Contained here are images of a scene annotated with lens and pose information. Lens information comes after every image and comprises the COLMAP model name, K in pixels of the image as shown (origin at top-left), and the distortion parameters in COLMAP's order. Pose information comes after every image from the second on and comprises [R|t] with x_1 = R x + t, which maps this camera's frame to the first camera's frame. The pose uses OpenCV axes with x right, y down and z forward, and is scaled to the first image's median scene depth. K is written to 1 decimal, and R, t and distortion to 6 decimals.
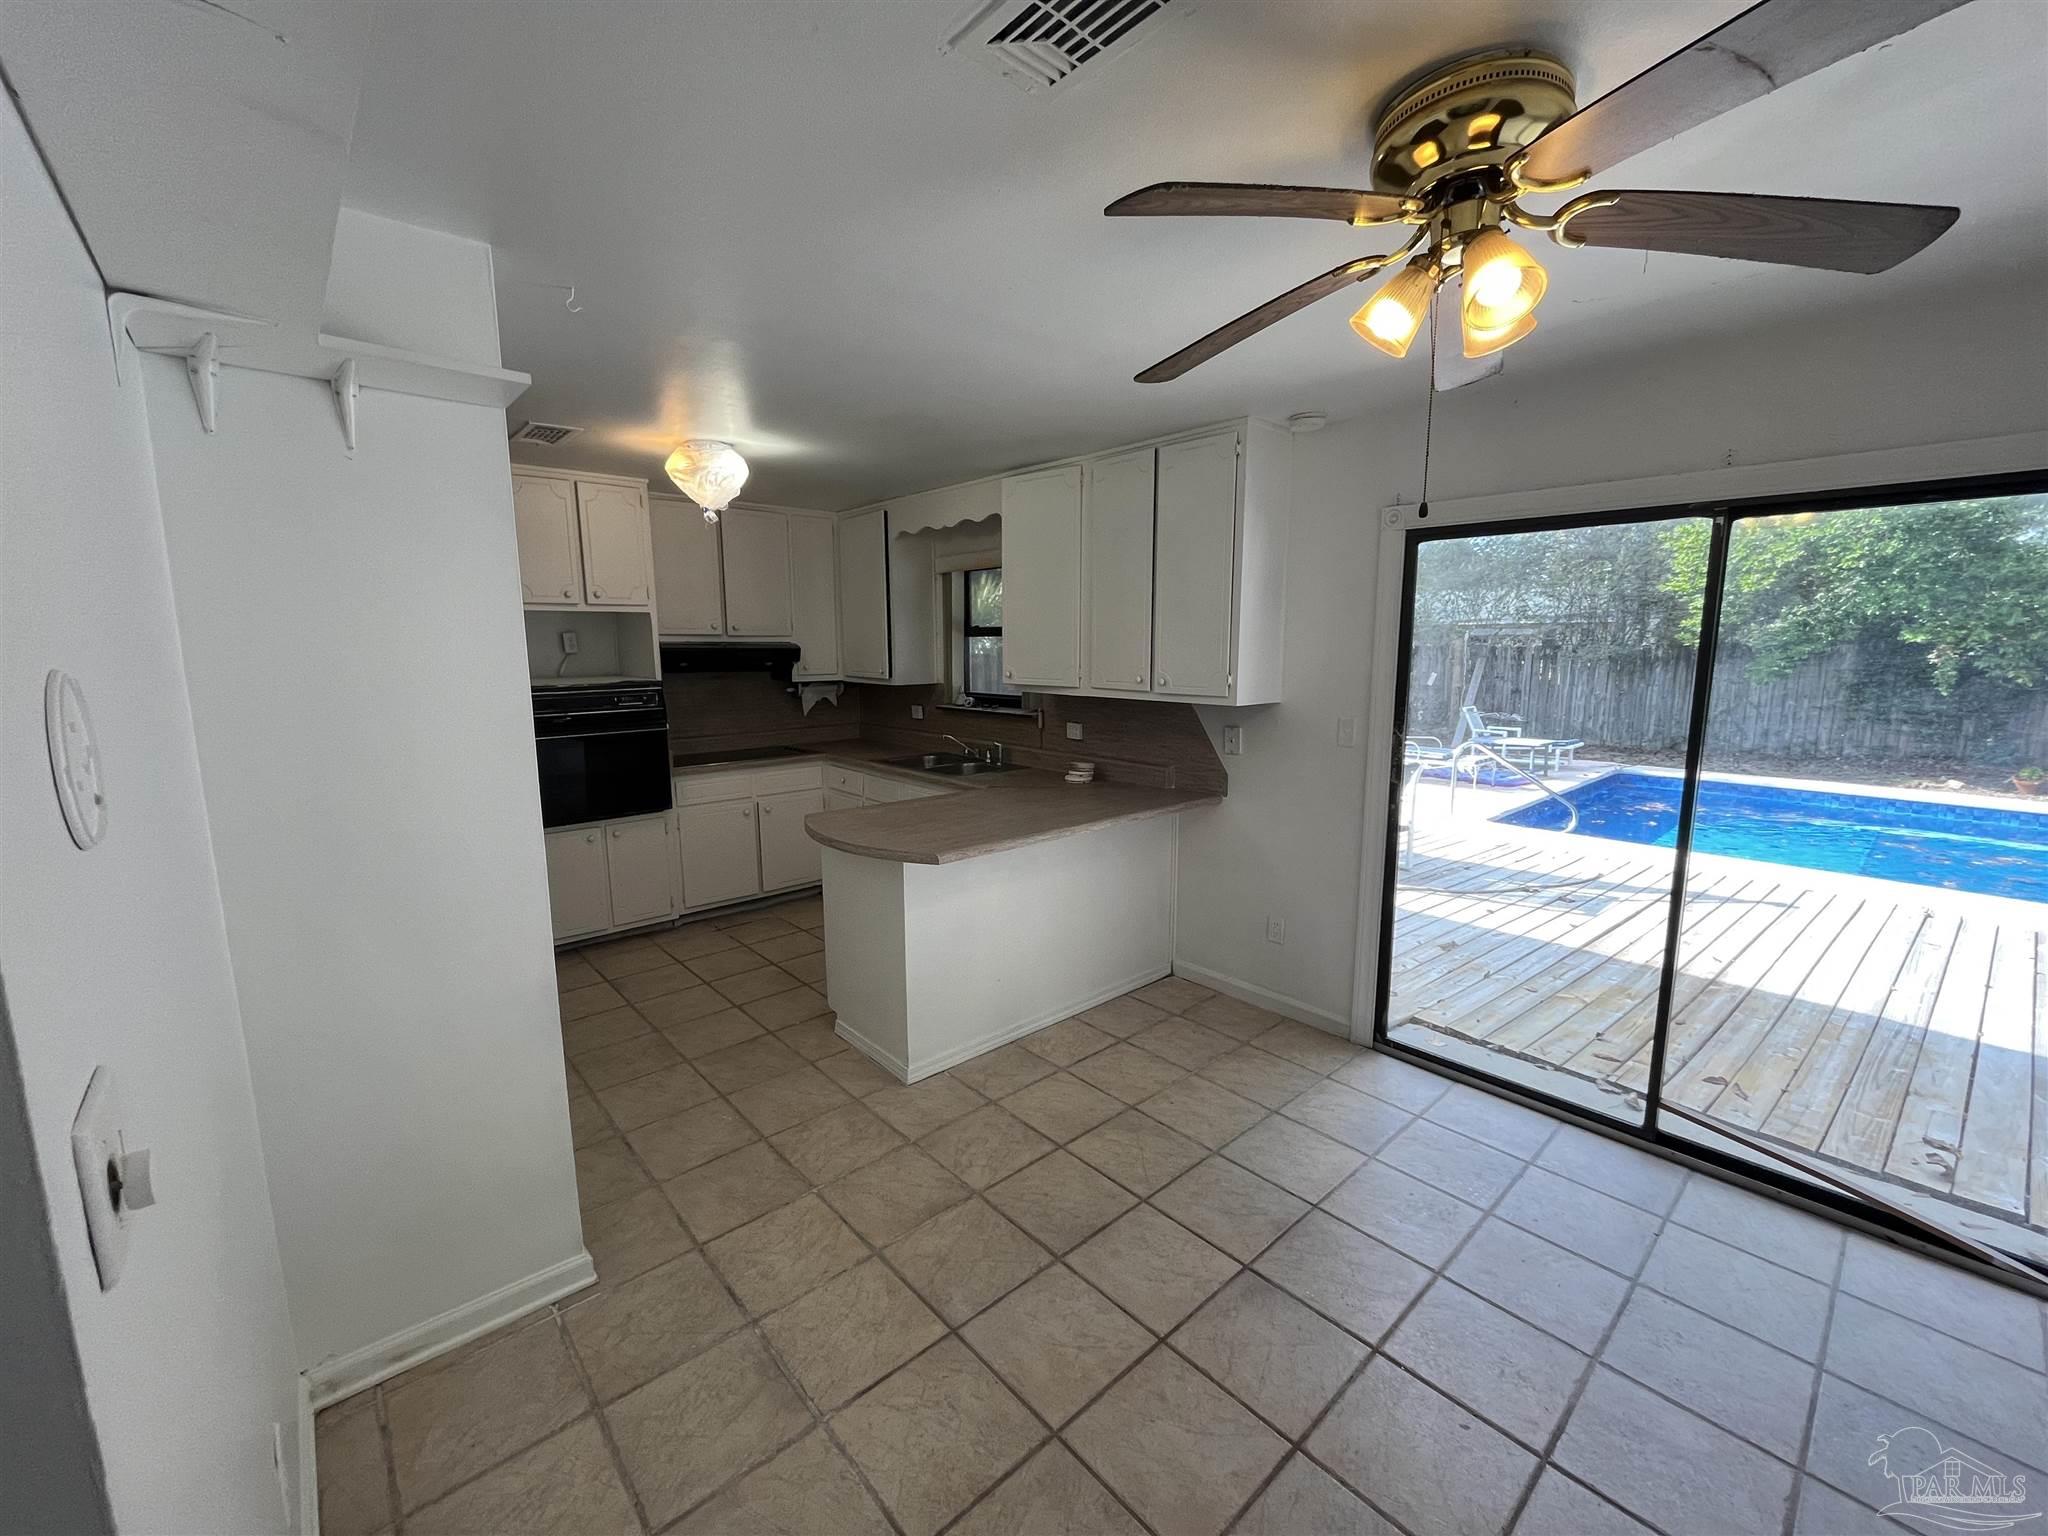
lens RADIAL K [[828.2, 0, 1024.0], [0, 828.2, 768.0], [0, 0, 1]] dist [-0.002985, 0.000172]
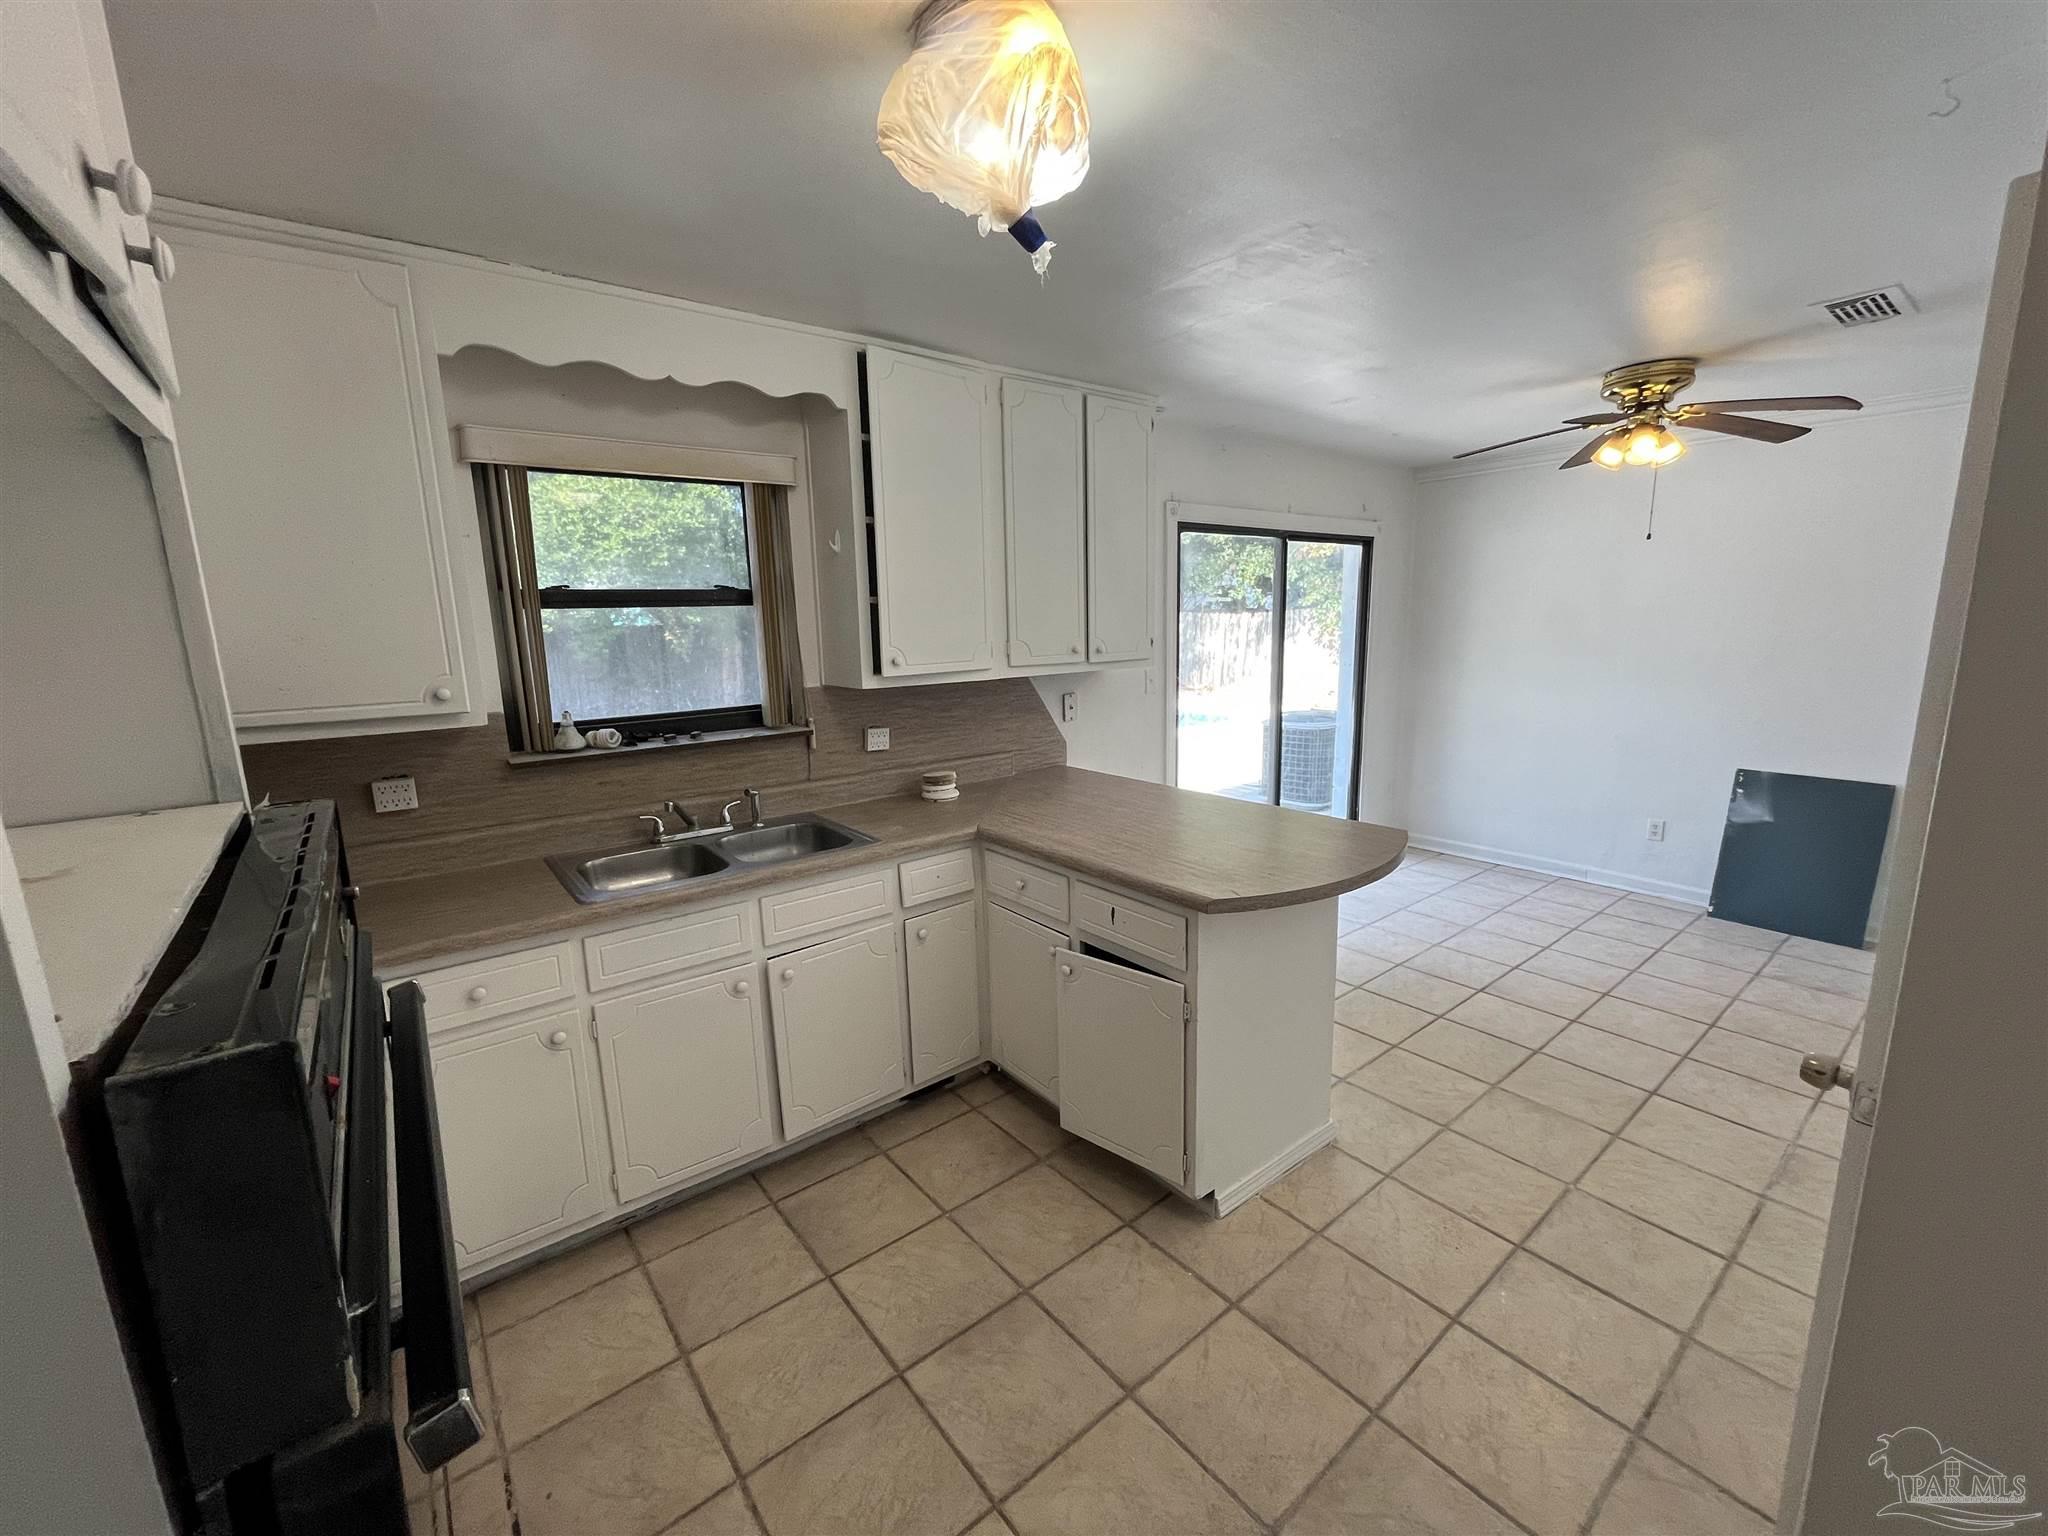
lens RADIAL K [[820.6, 0, 1024.0], [0, 820.6, 768.0], [0, 0, 1]] dist [-0.010658, -0.000026]
pose [[0.061344, -0.186059, 0.980622, -1.013594], [0.175365, 0.969198, 0.172922, -0.195942], [-0.982590, 0.161359, 0.092083, 1.331324]]
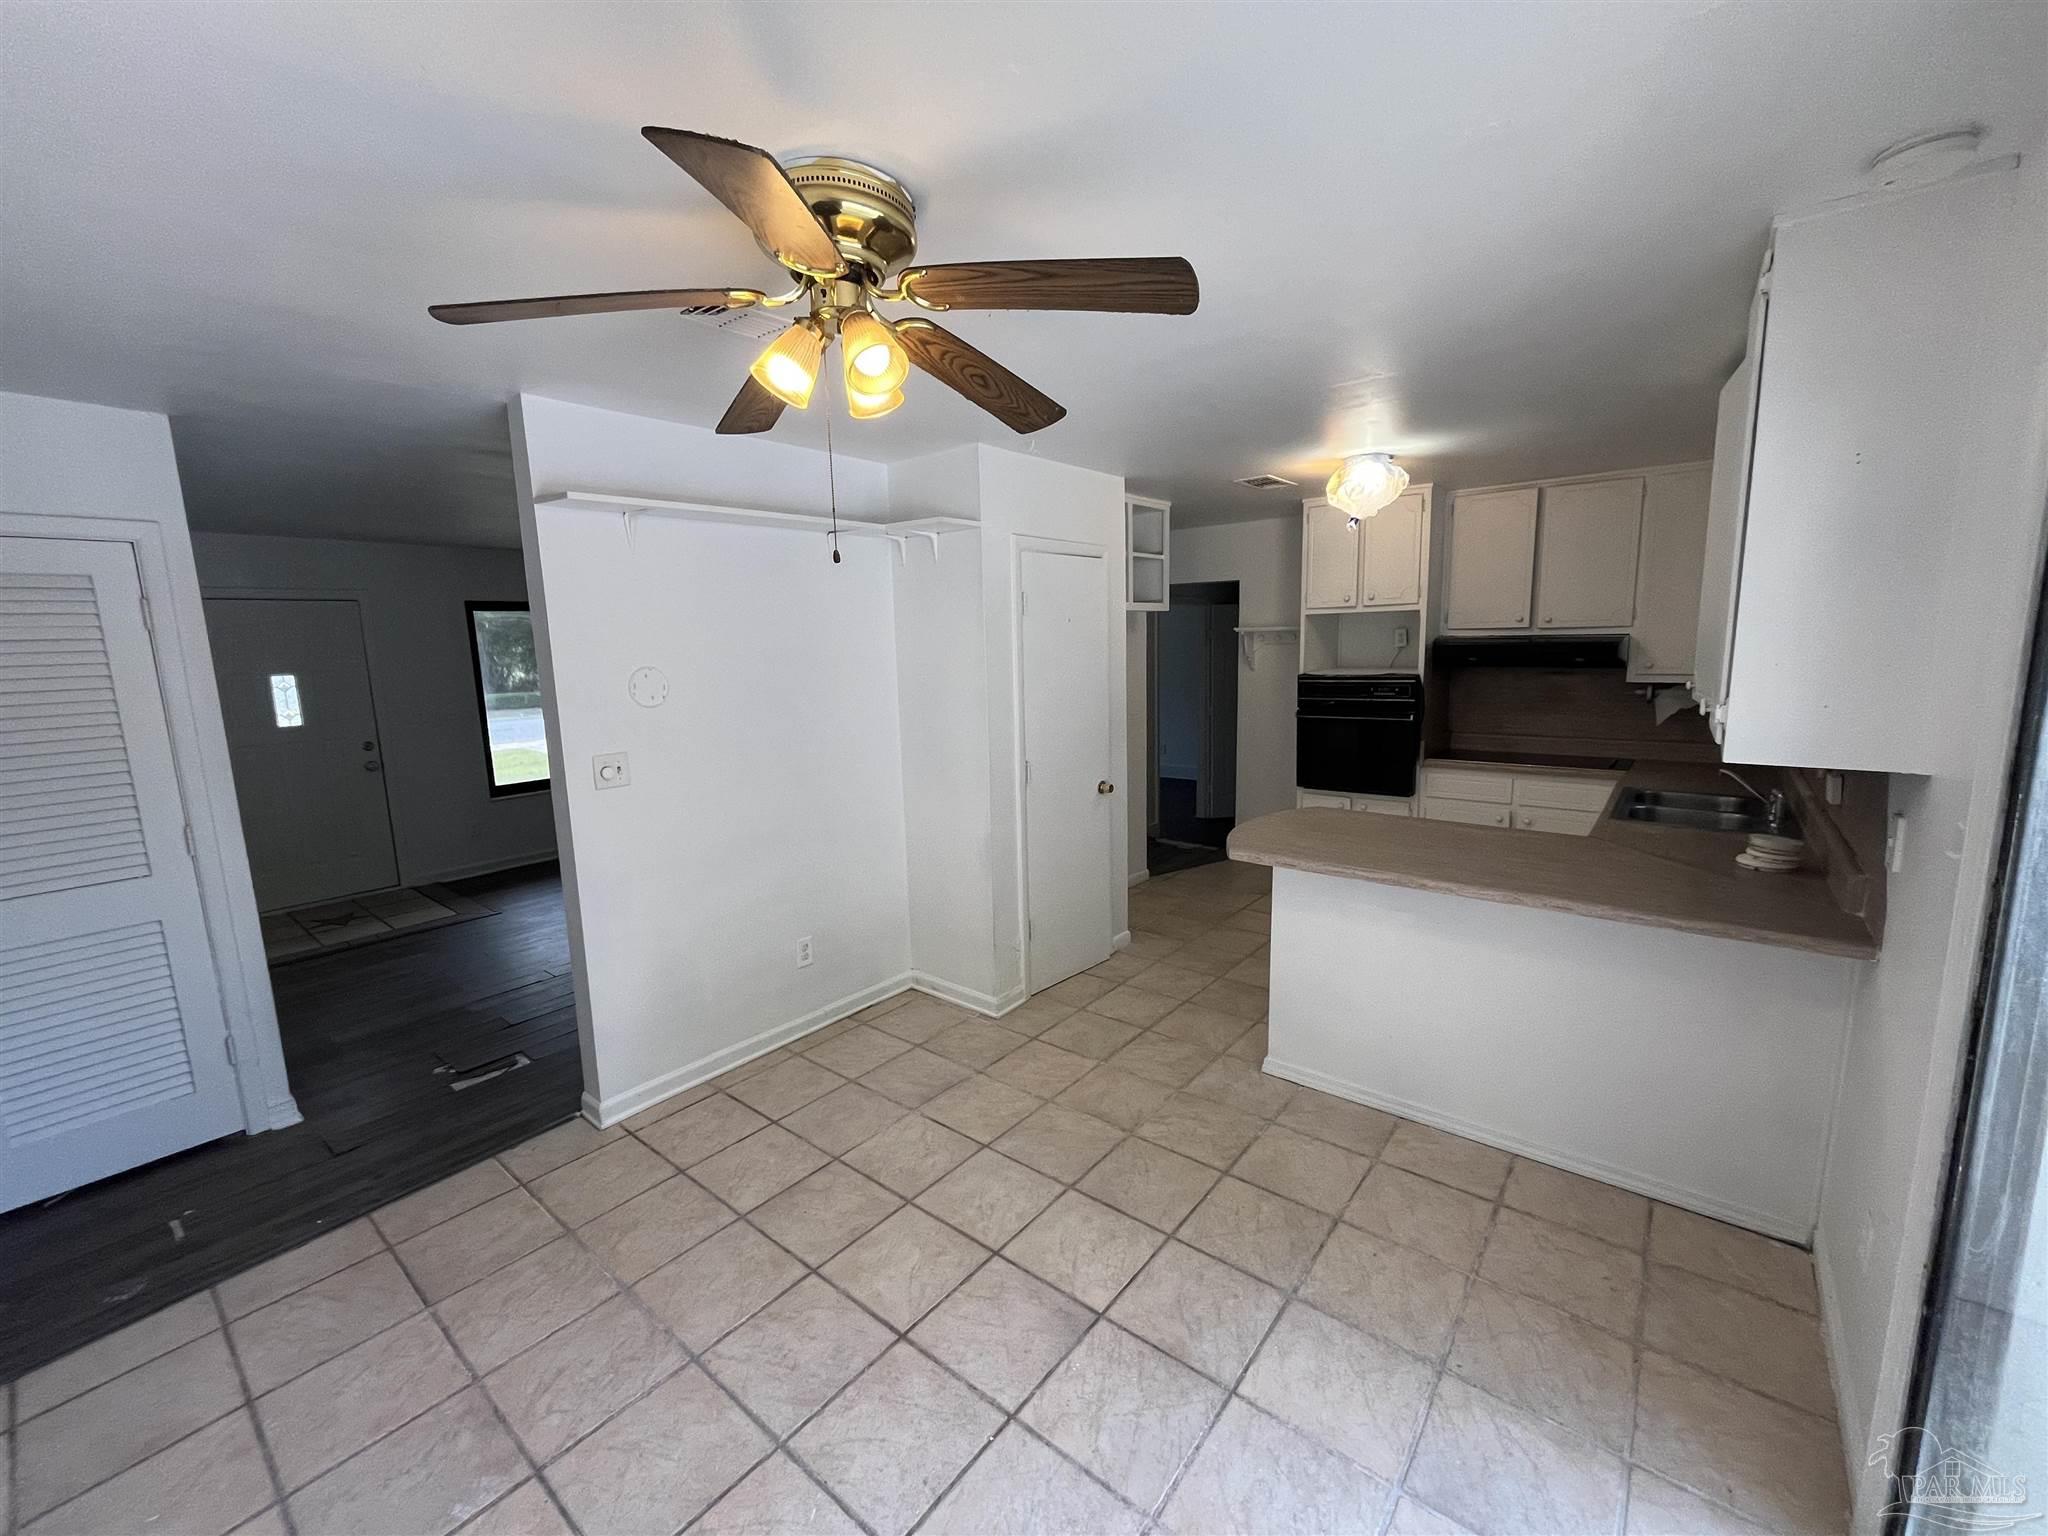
lens RADIAL K [[828.2, 0, 1024.0], [0, 828.2, 768.0], [0, 0, 1]] dist [-0.002985, 0.000172]
pose [[0.160426, 0.151829, -0.975301, 0.875605], [-0.127463, 0.983012, 0.132063, -0.105158], [0.978783, 0.103129, 0.177054, 0.547398]]
